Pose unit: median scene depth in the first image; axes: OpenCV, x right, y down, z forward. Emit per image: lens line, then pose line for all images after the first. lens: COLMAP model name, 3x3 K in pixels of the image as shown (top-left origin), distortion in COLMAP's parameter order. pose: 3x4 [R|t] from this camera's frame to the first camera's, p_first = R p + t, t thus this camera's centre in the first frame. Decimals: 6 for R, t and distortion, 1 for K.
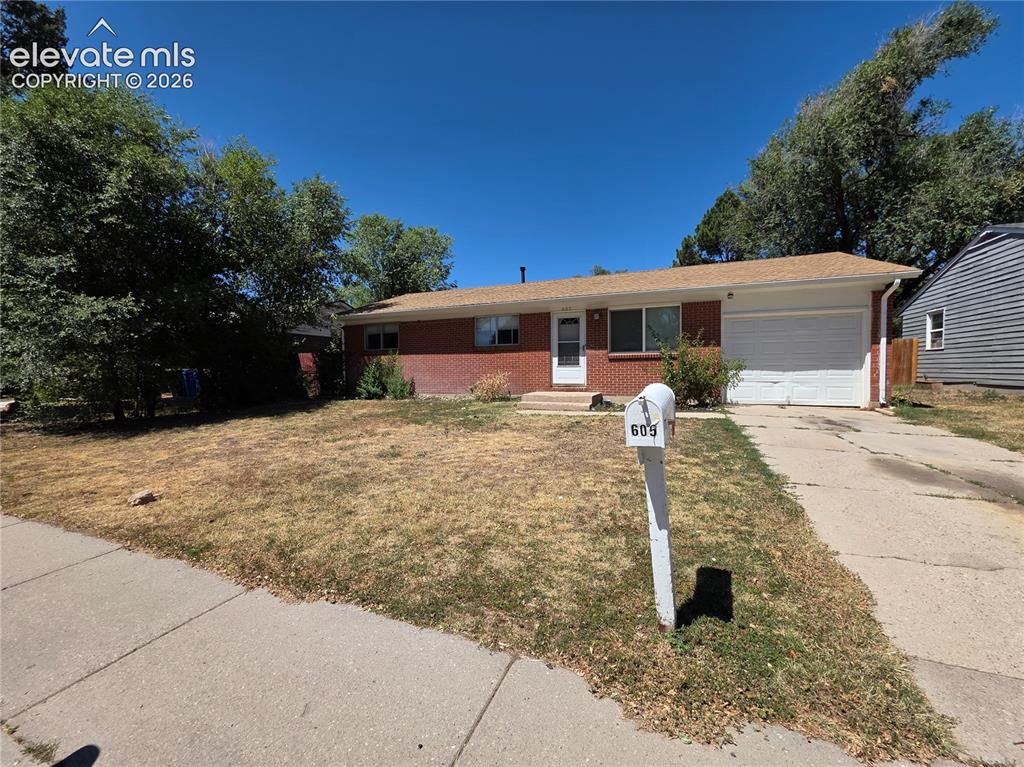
lens RADIAL K [[410.2, 0, 511.8], [0, 410.2, 384.0], [0, 0, 1]] dist [0.004107, -0.000772]
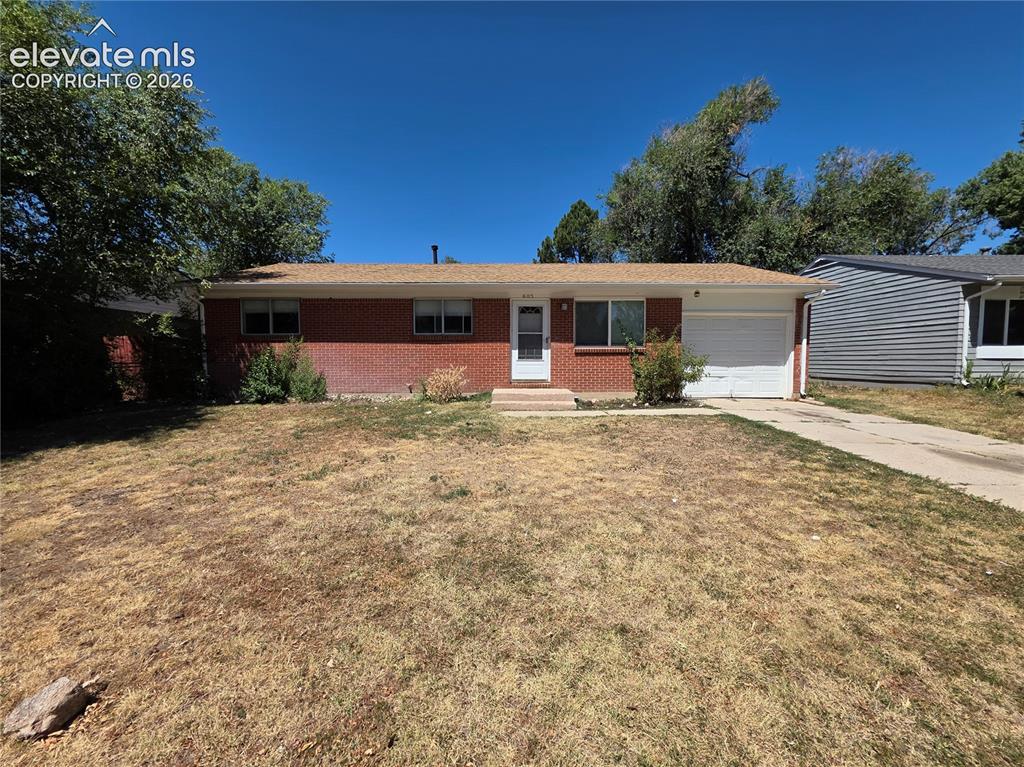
lens RADIAL K [[410.2, 0, 512.2], [0, 410.2, 382.0], [0, 0, 1]] dist [0.004107, -0.000772]
pose [[0.920245, -0.011875, 0.391163, -0.250851], [0.005868, 0.999846, 0.016548, -0.010690], [-0.391299, -0.012933, 0.920173, 0.186753]]
